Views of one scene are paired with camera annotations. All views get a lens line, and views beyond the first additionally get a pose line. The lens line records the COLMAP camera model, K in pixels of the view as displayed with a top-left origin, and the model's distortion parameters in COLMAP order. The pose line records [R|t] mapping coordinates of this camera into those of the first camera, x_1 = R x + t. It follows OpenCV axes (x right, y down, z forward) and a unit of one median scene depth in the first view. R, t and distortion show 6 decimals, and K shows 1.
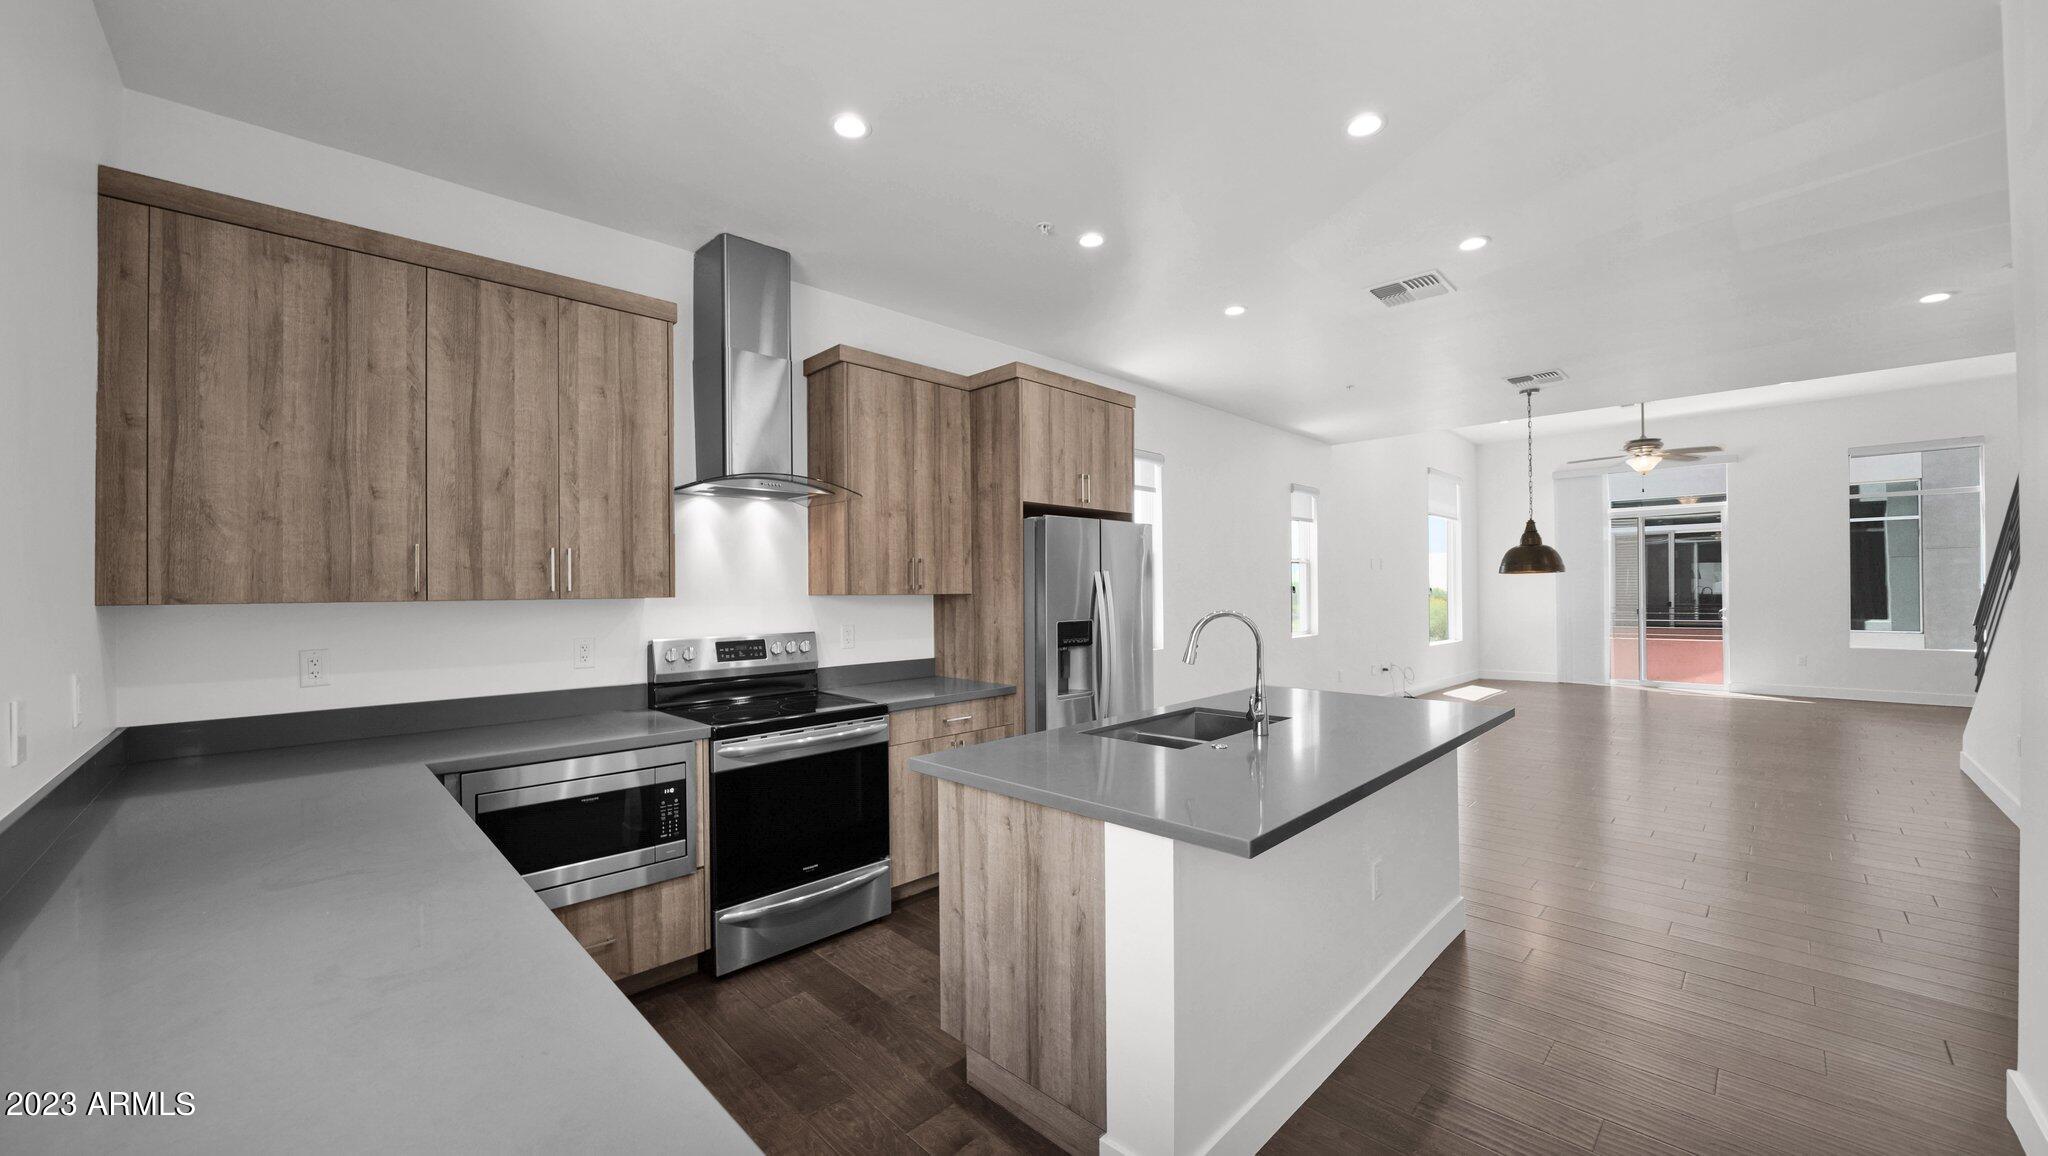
lens RADIAL K [[754.3, 0, 1012.1], [0, 754.3, 586.1], [0, 0, 1]] dist [-0.000189, 0.000062]
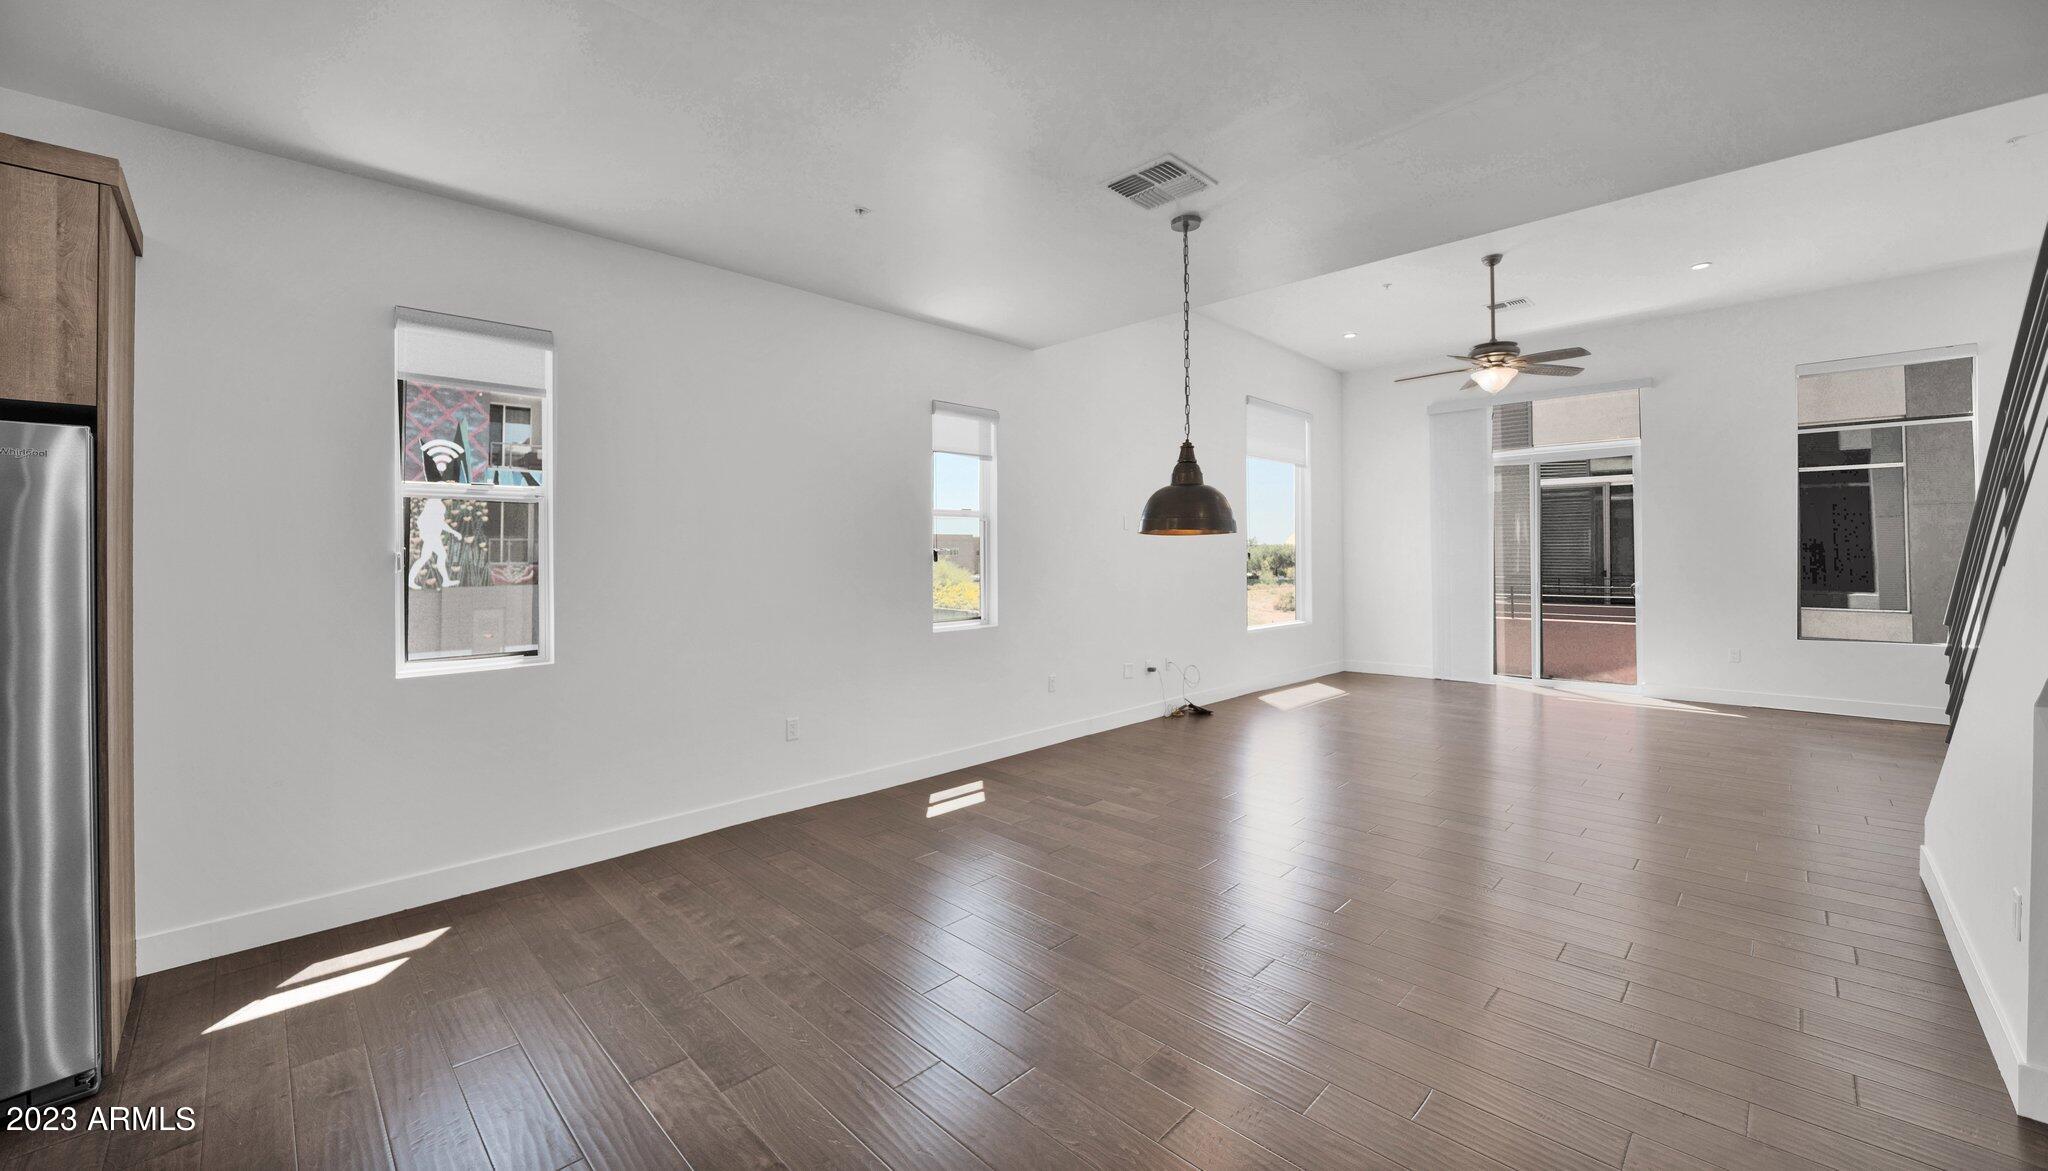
lens RADIAL K [[775.3, 0, 997.0], [0, 775.3, 550.4], [0, 0, 1]] dist [-0.009567, -0.000088]
pose [[0.999958, -0.000120, -0.009136, 0.345775], [0.000109, 0.999999, -0.001136, -0.002194], [0.009136, 0.001135, 0.999958, 0.254550]]
